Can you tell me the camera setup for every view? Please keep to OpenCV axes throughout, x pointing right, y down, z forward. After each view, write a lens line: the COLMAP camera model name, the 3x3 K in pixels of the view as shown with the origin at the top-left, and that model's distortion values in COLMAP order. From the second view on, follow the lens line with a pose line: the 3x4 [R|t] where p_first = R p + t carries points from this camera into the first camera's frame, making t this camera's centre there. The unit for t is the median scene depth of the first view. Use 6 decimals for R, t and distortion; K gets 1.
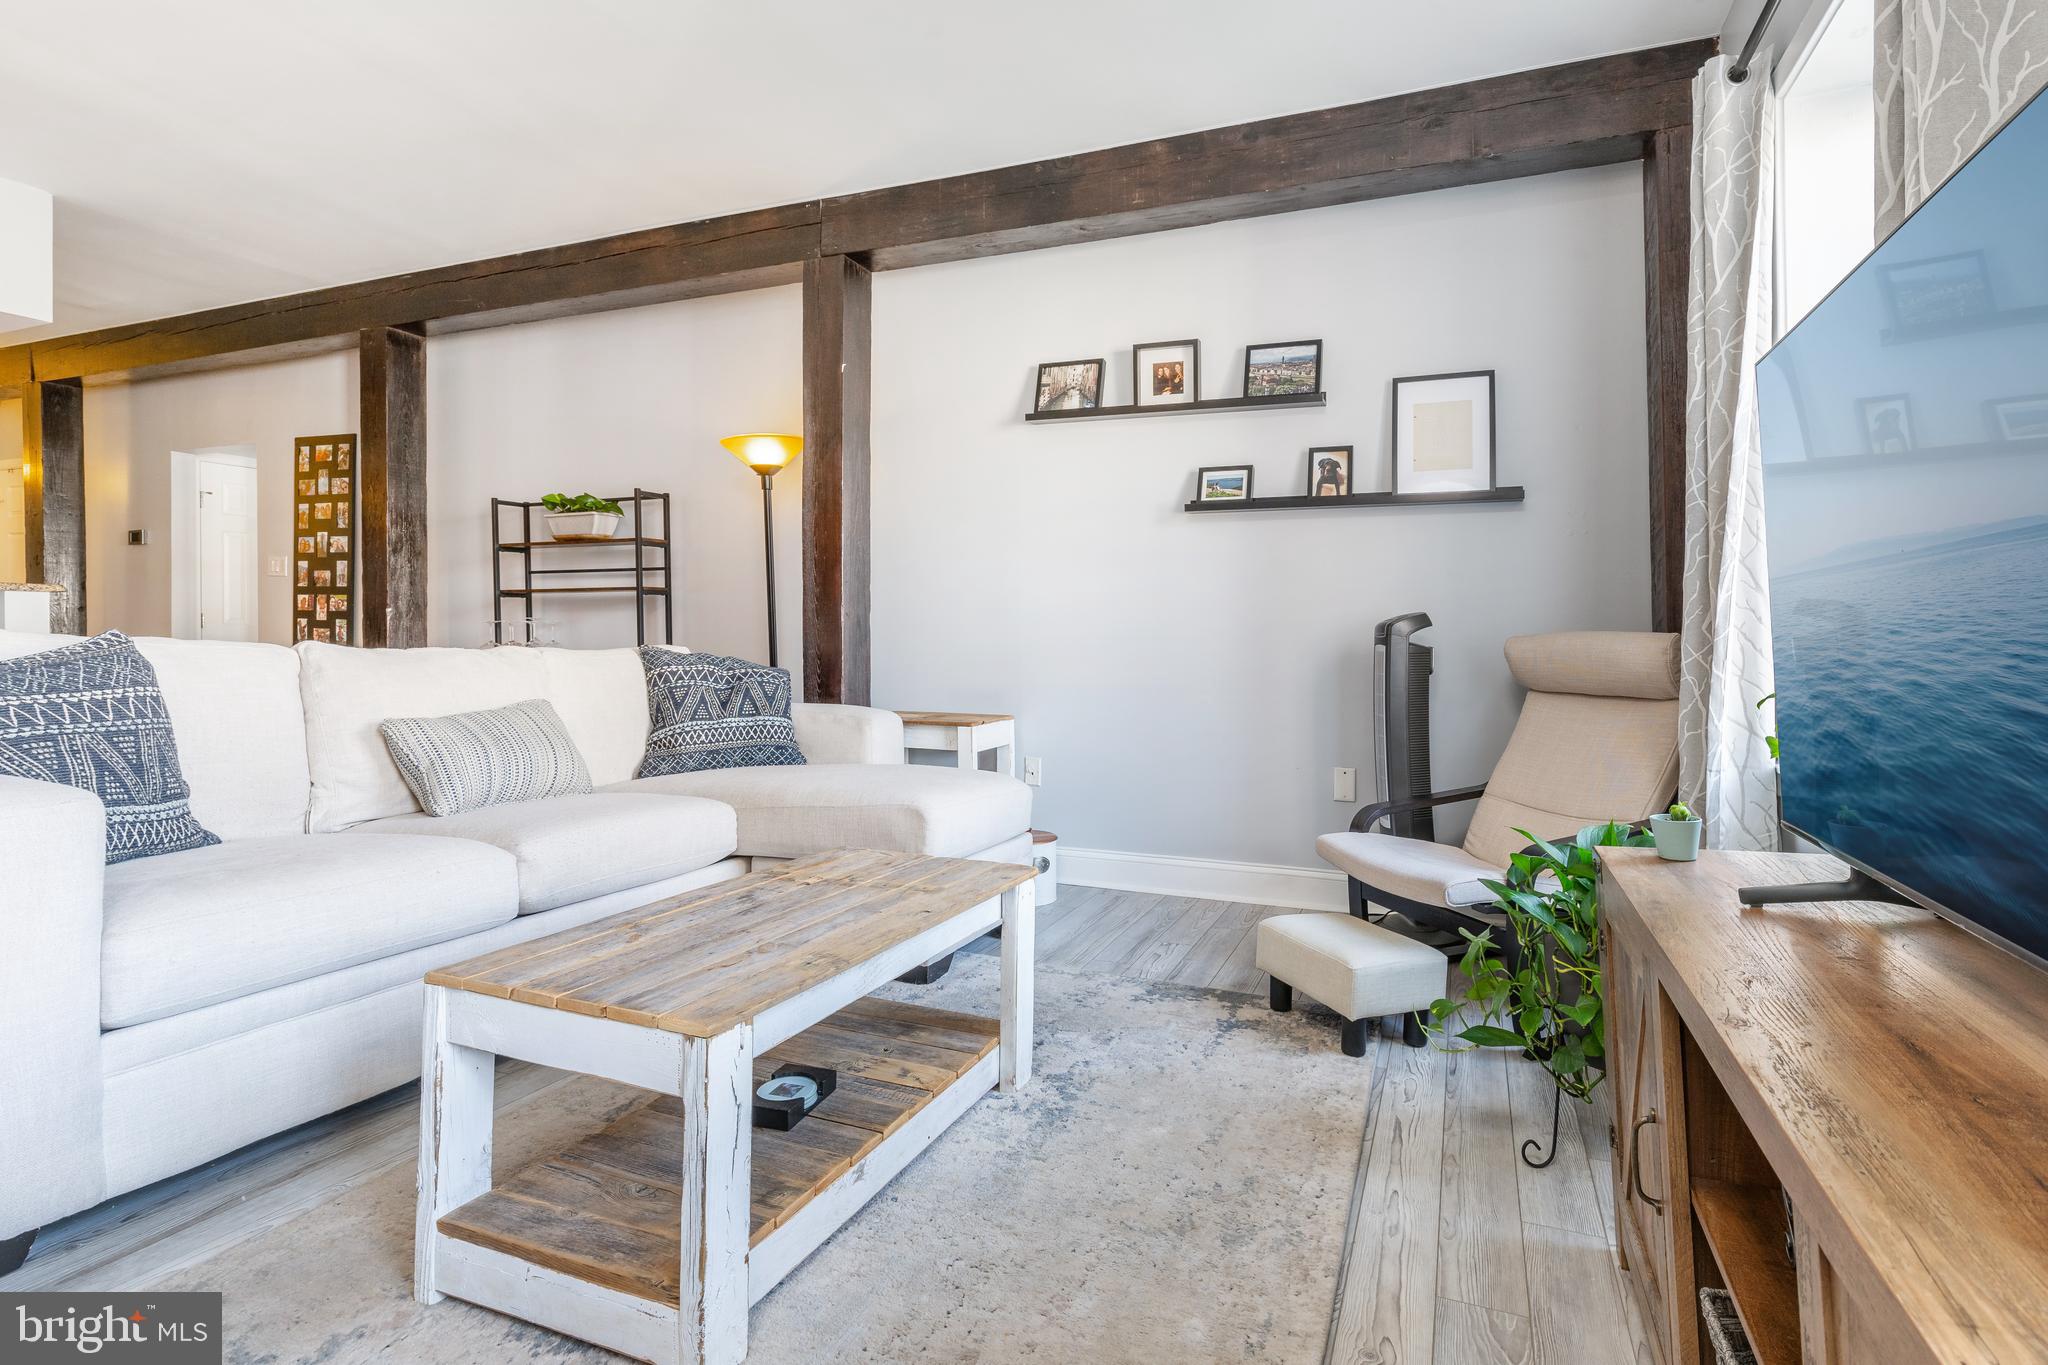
lens RADIAL K [[960.2, 0, 1118.5], [0, 960.2, 632.6], [0, 0, 1]] dist [-0.000797, 0.000363]
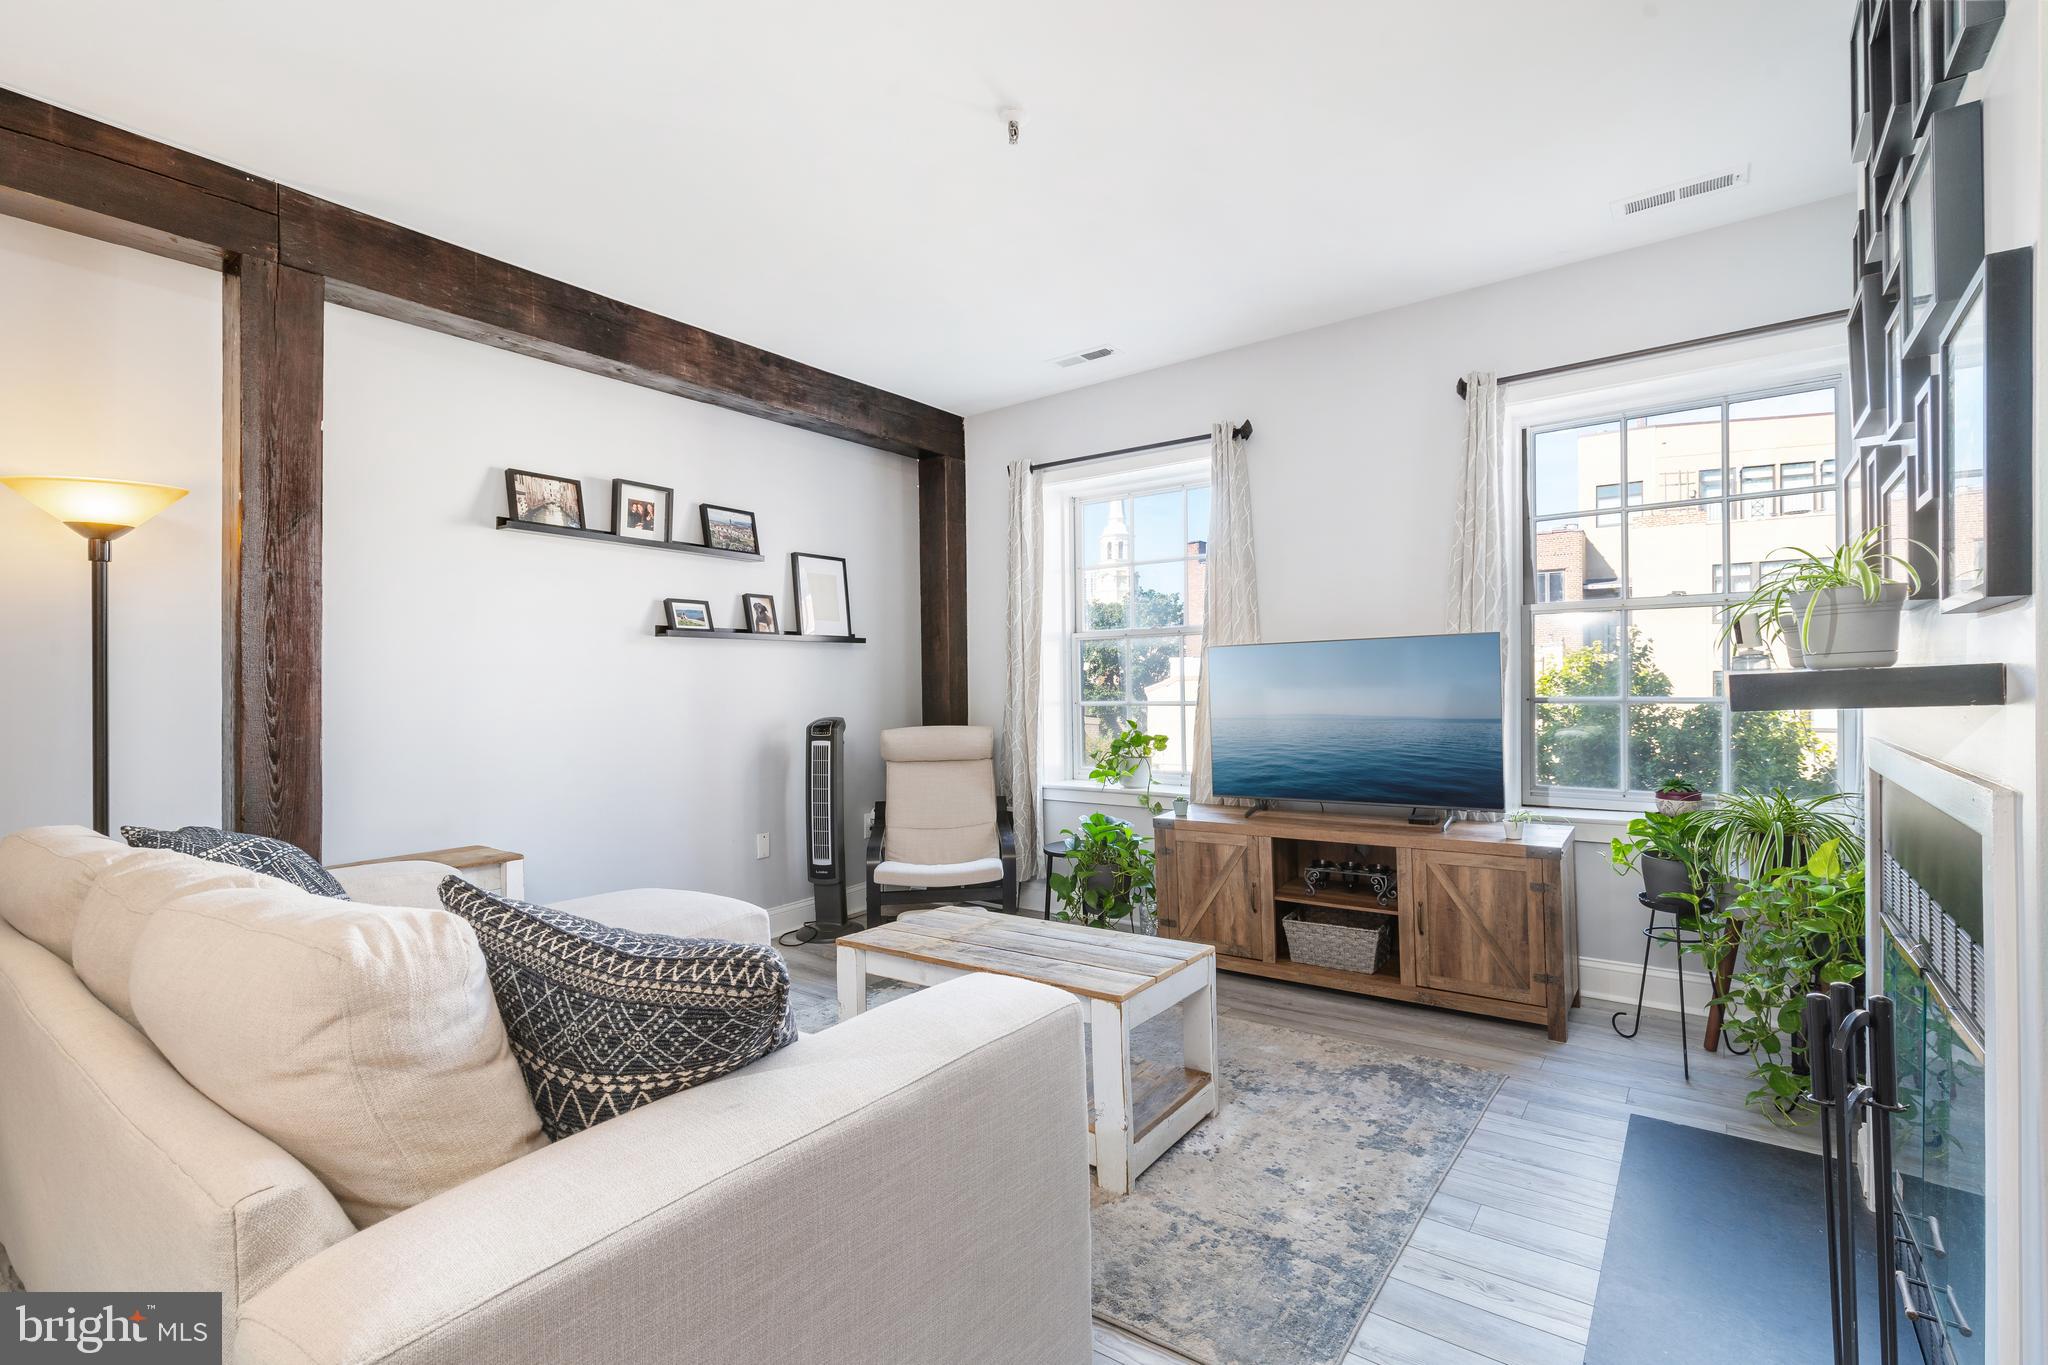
lens RADIAL K [[924.4, 0, 992.8], [0, 924.4, 699.0], [0, 0, 1]] dist [-0.004347, 0.001818]
pose [[0.295088, -0.030941, 0.954969, -0.820774], [0.018794, 0.999470, 0.026575, -0.066888], [-0.955285, 0.010106, 0.295513, 0.274077]]
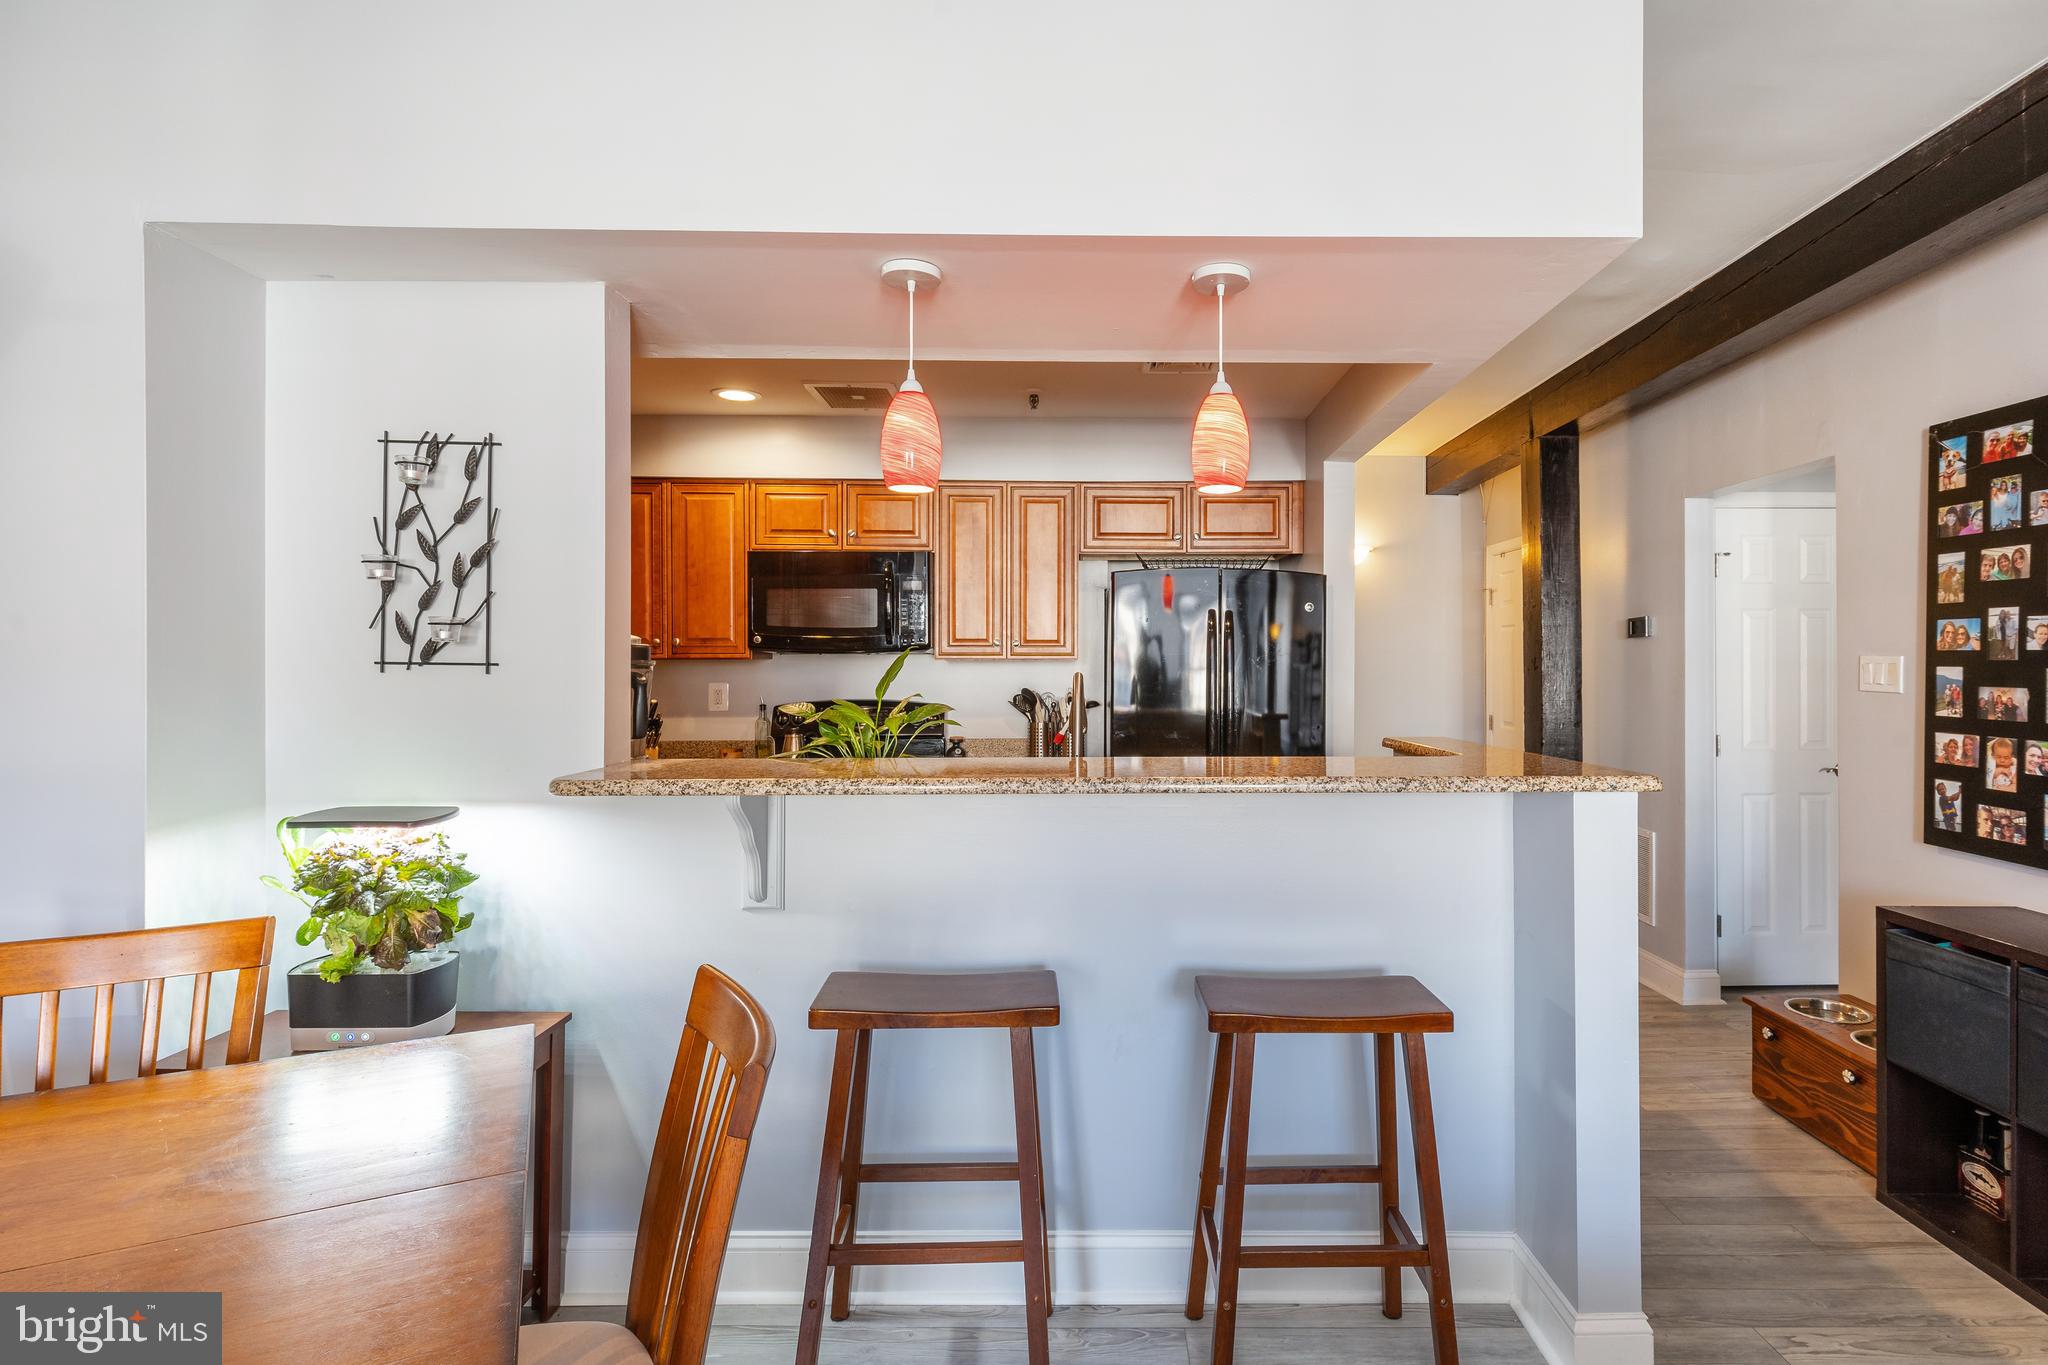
lens RADIAL K [[1005.3, 0, 1109.7], [0, 1005.3, 669.3], [0, 0, 1]] dist [0.014855, -0.000577]
pose [[0.367143, -0.007308, -0.930136, -0.747222], [0.000415, 0.999970, -0.007692, -0.100538], [0.930165, 0.002438, 0.367135, 0.570965]]
